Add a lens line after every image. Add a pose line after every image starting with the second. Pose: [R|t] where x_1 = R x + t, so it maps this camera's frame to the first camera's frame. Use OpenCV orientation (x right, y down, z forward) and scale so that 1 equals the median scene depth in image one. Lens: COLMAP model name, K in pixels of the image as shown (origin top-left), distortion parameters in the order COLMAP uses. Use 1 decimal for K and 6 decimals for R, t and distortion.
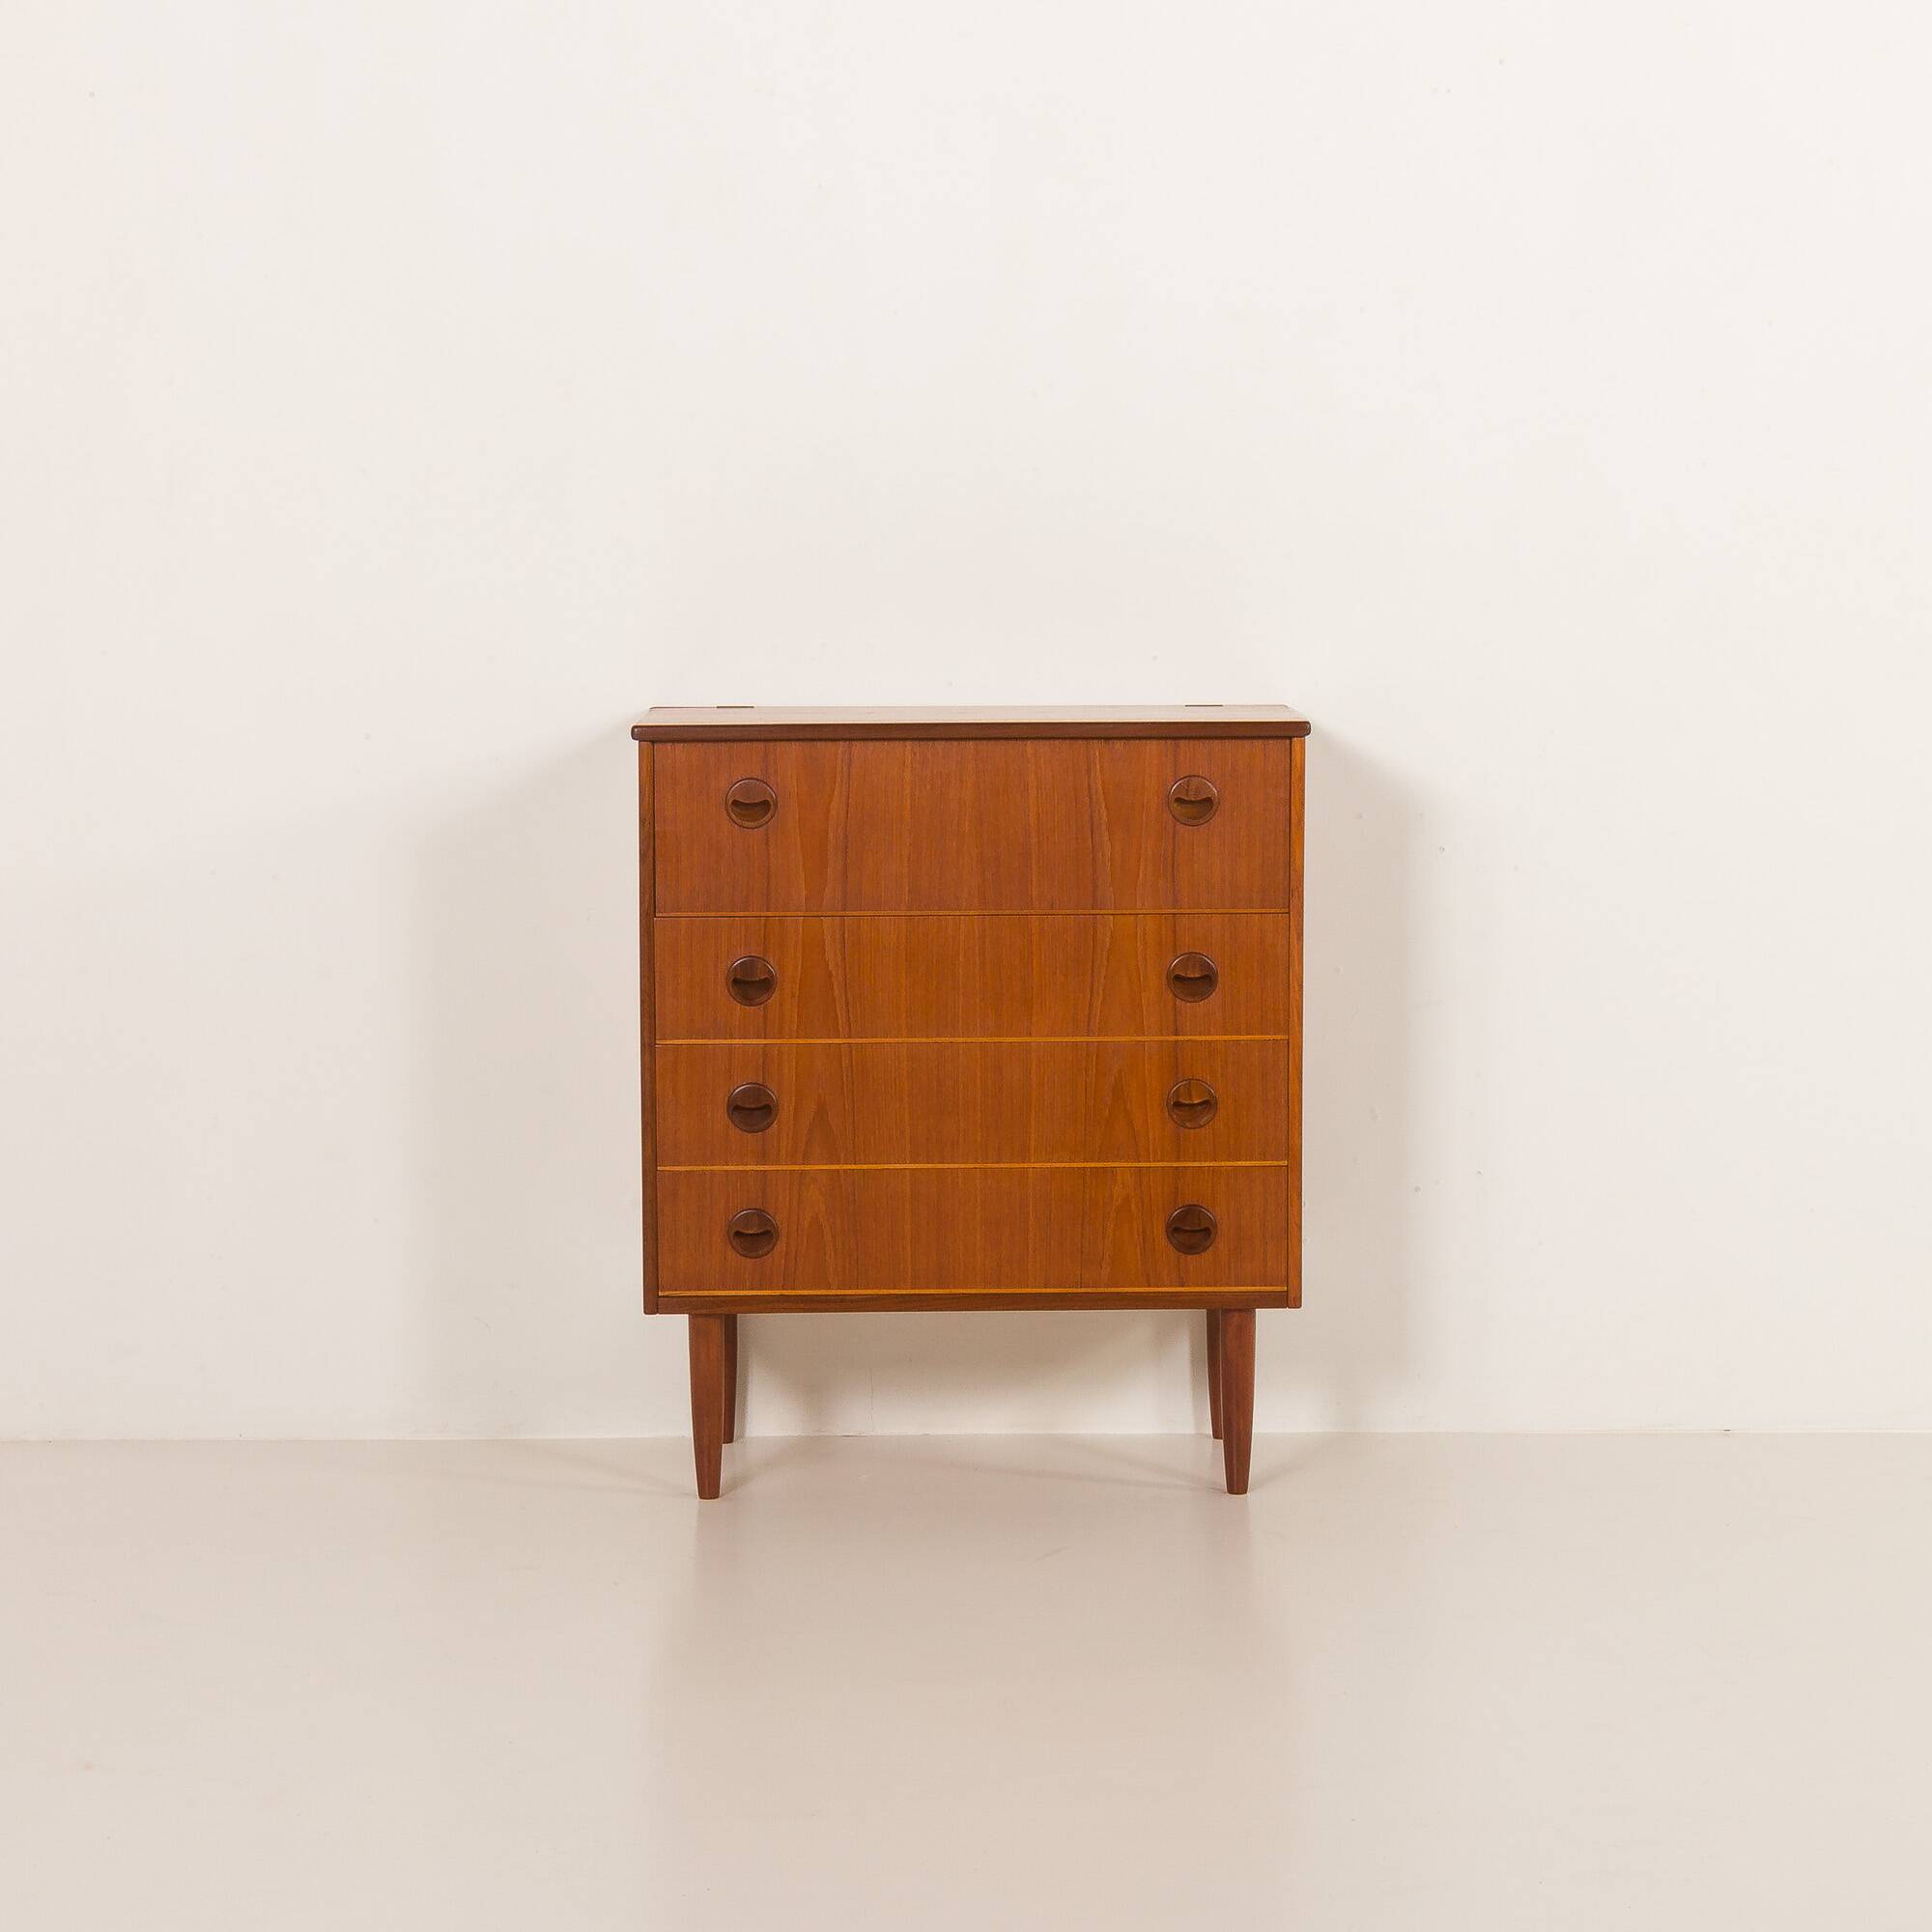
lens RADIAL K [[5221.8, 0, 966.0], [0, 5221.8, 966.0], [0, 0, 1]] dist [-0.019376, -0.380744]
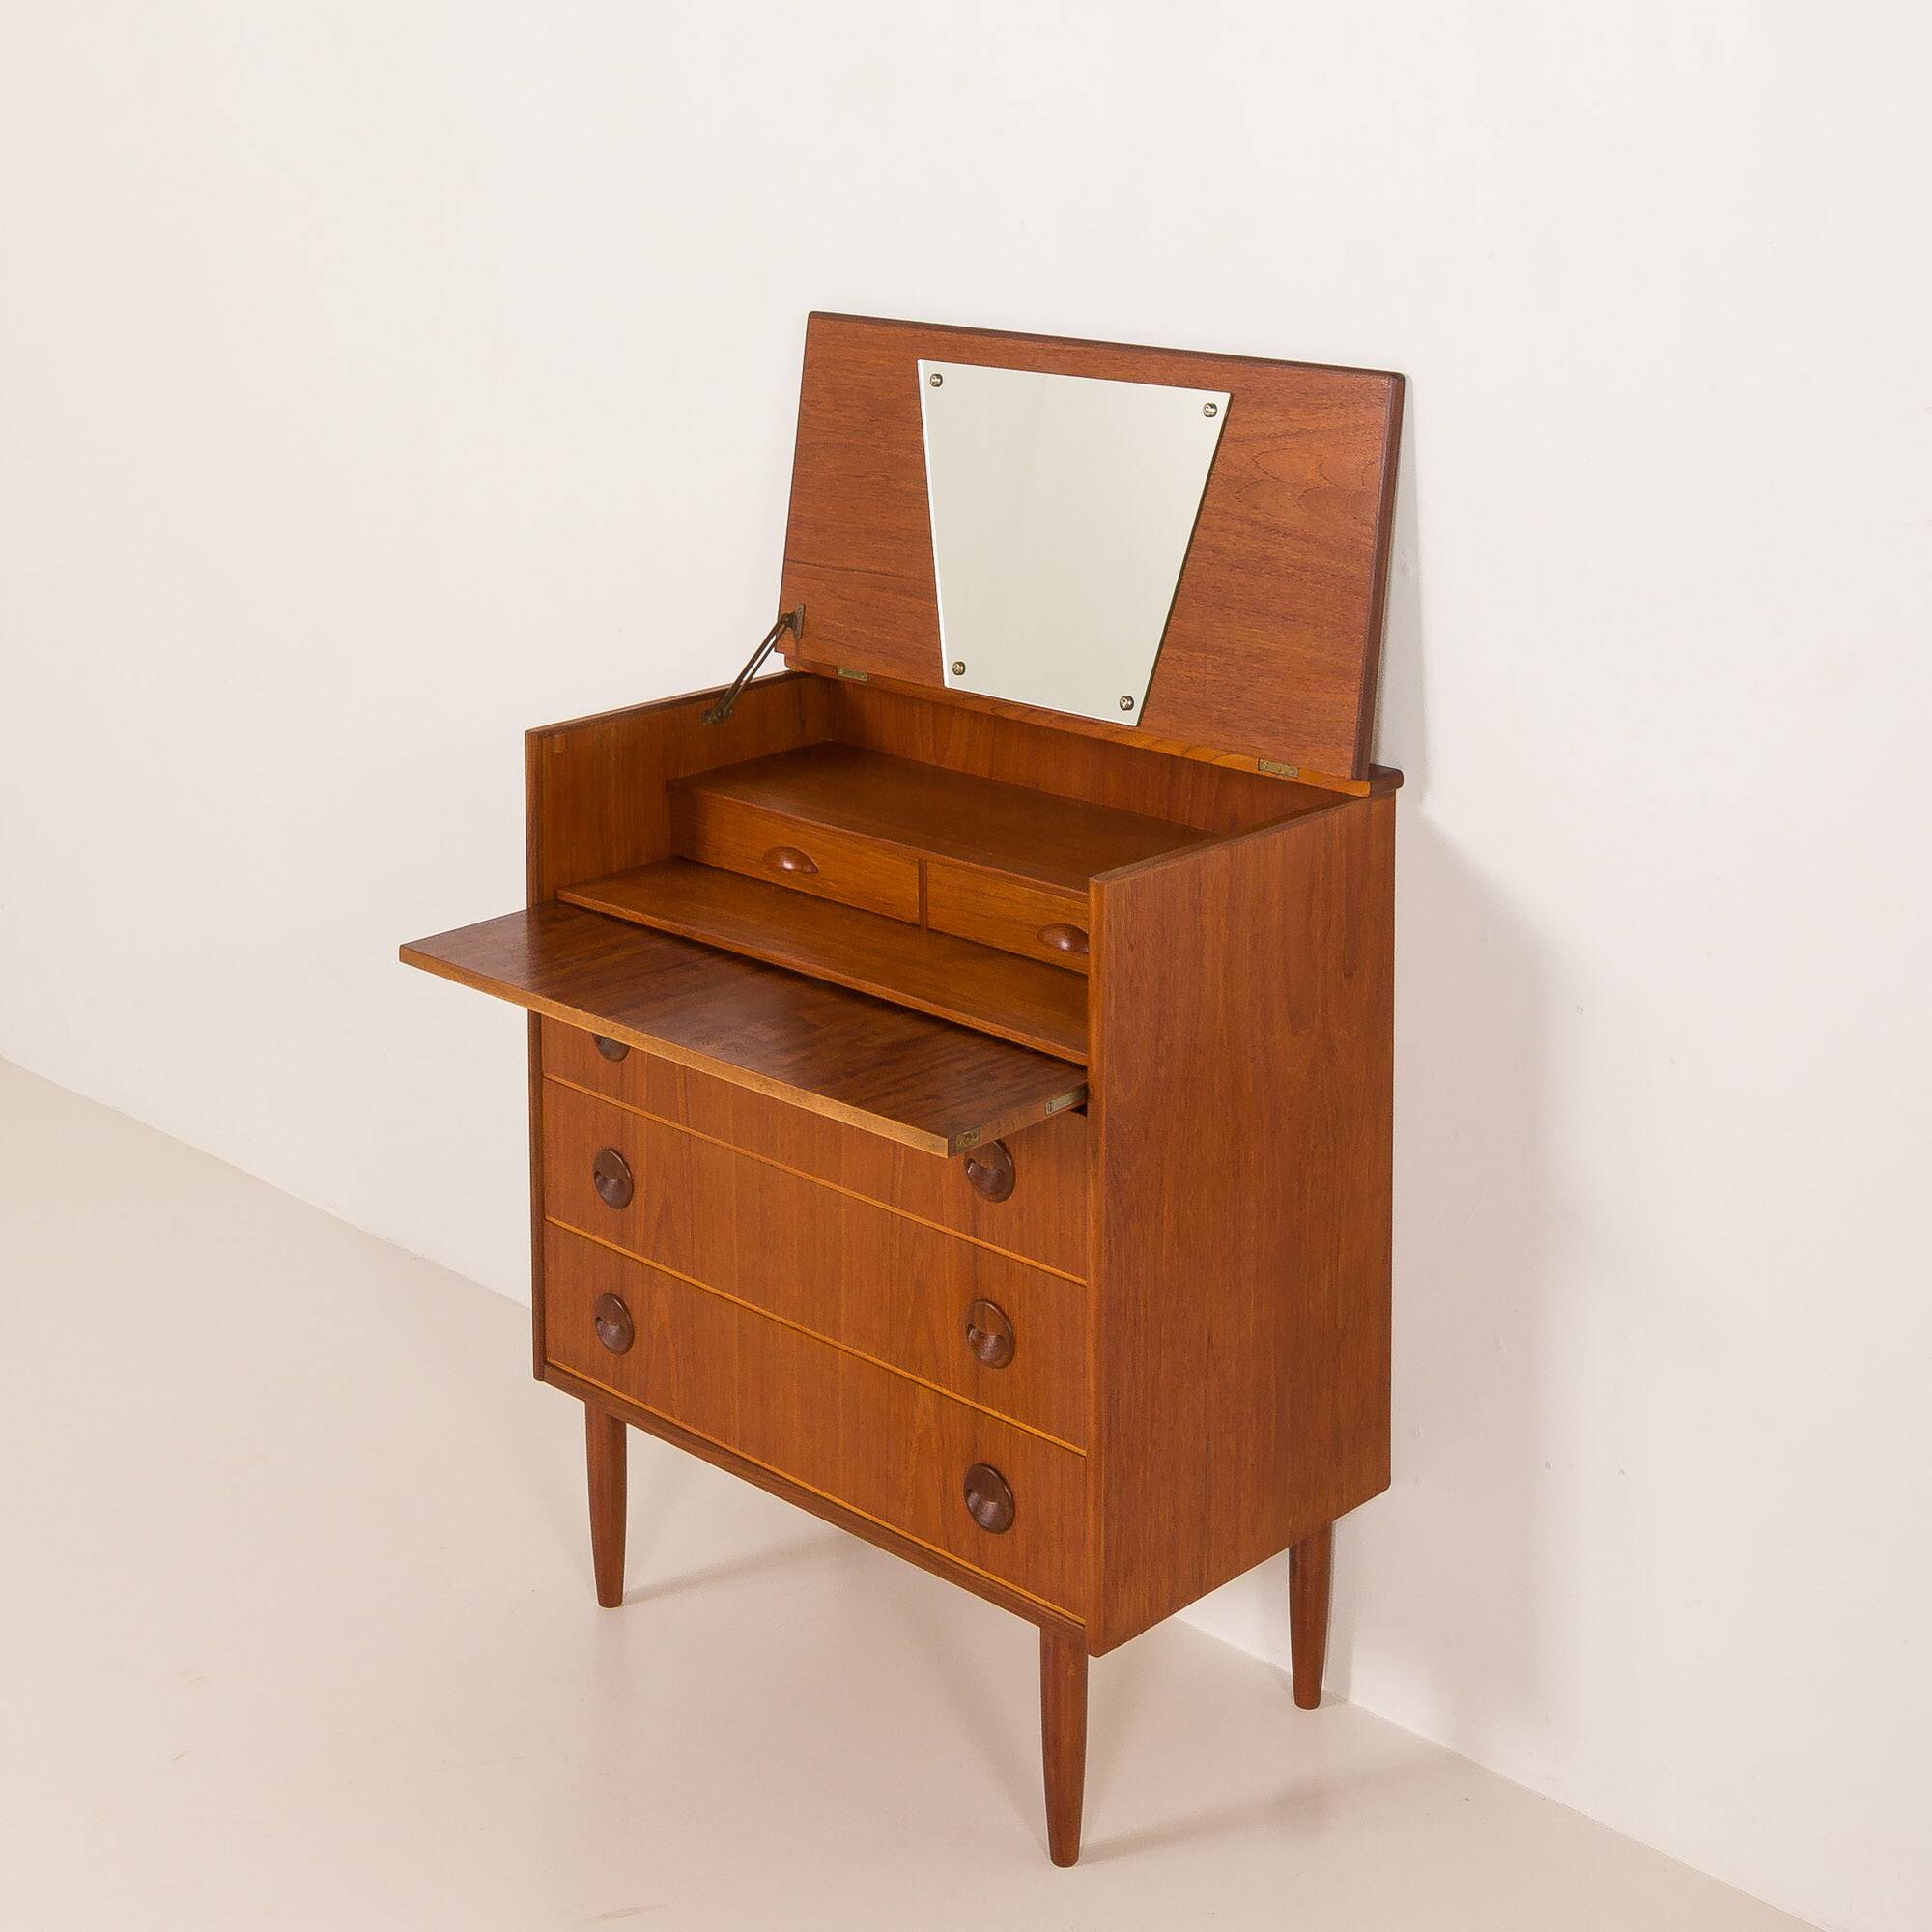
lens RADIAL K [[3079.6, 0, 965.3], [0, 3079.6, 212.1], [0, 0, 1]] dist [0.010765, -0.044470]
pose [[0.707674, 0.051553, -0.704656, 0.342117], [-0.068676, 0.997631, 0.004016, -0.134599], [0.703193, 0.045551, 0.709538, 0.677932]]
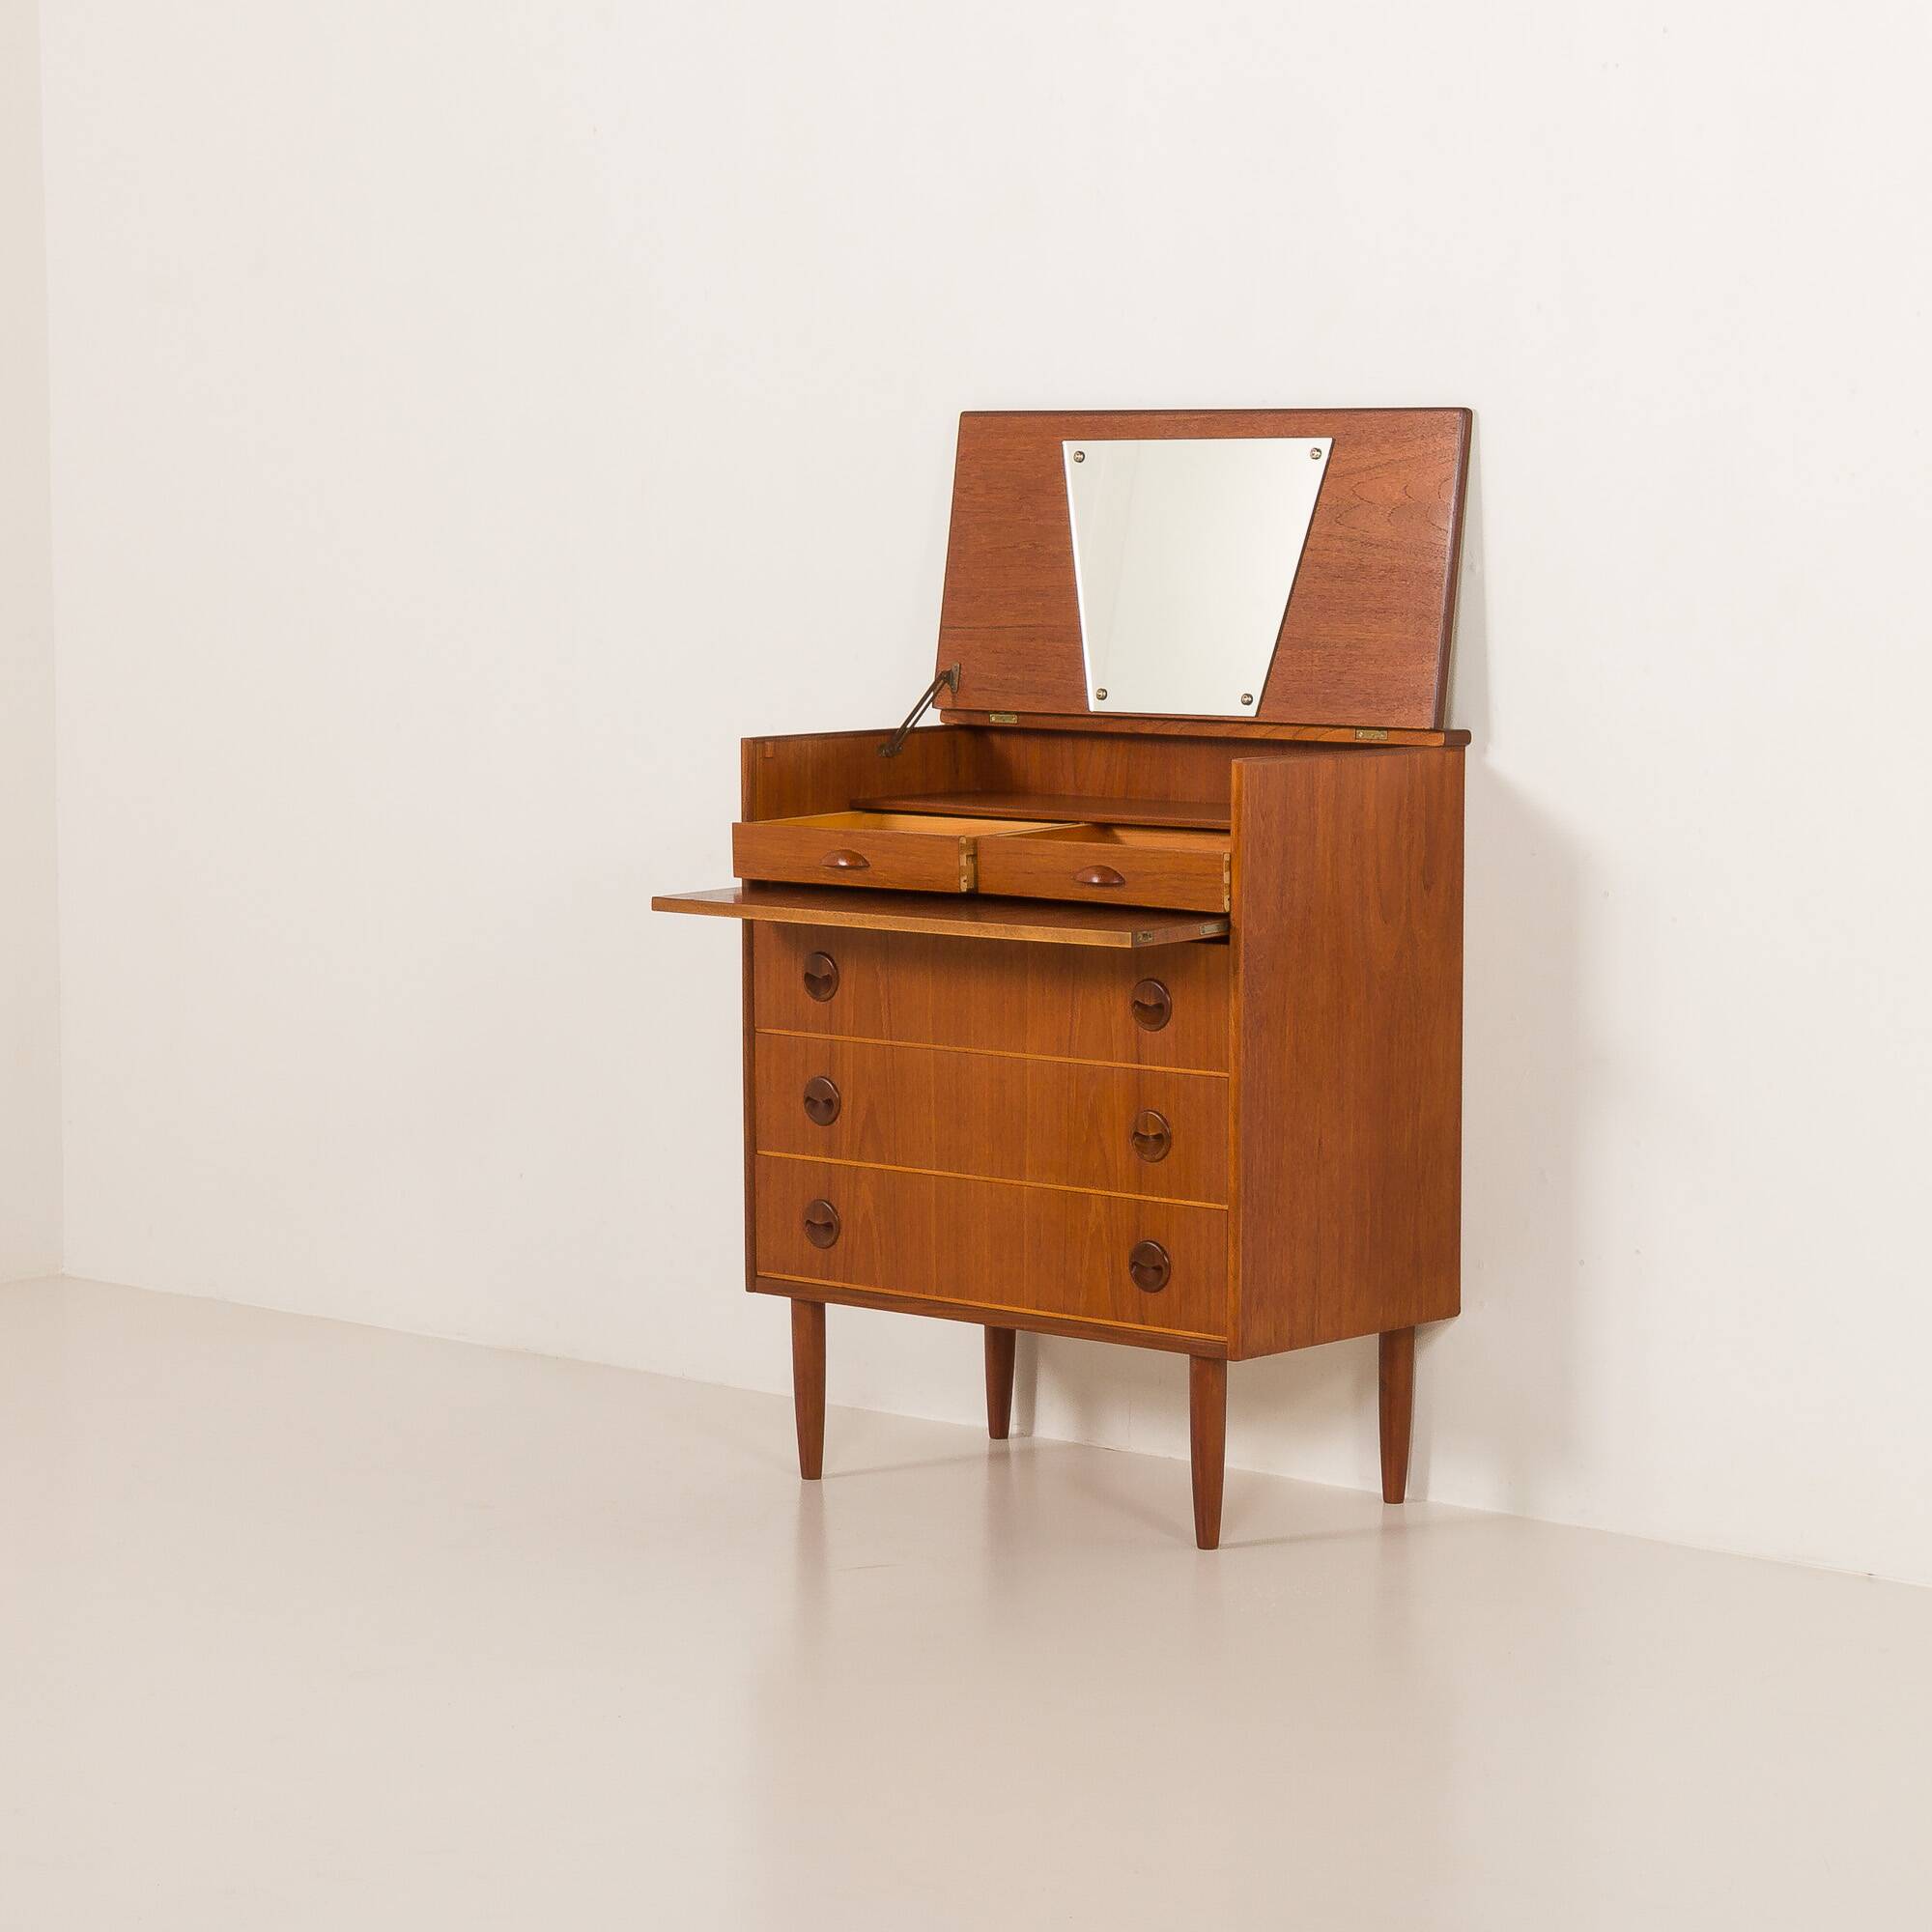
lens RADIAL K [[5221.8, 0, 966.0], [0, 5221.8, 966.0], [0, 0, 1]] dist [-0.019376, -0.380744]
pose [[0.730221, 0.068227, -0.679796, 0.671314], [-0.067317, 0.997345, 0.027787, -0.029411], [0.679886, 0.025472, 0.732875, 0.269156]]
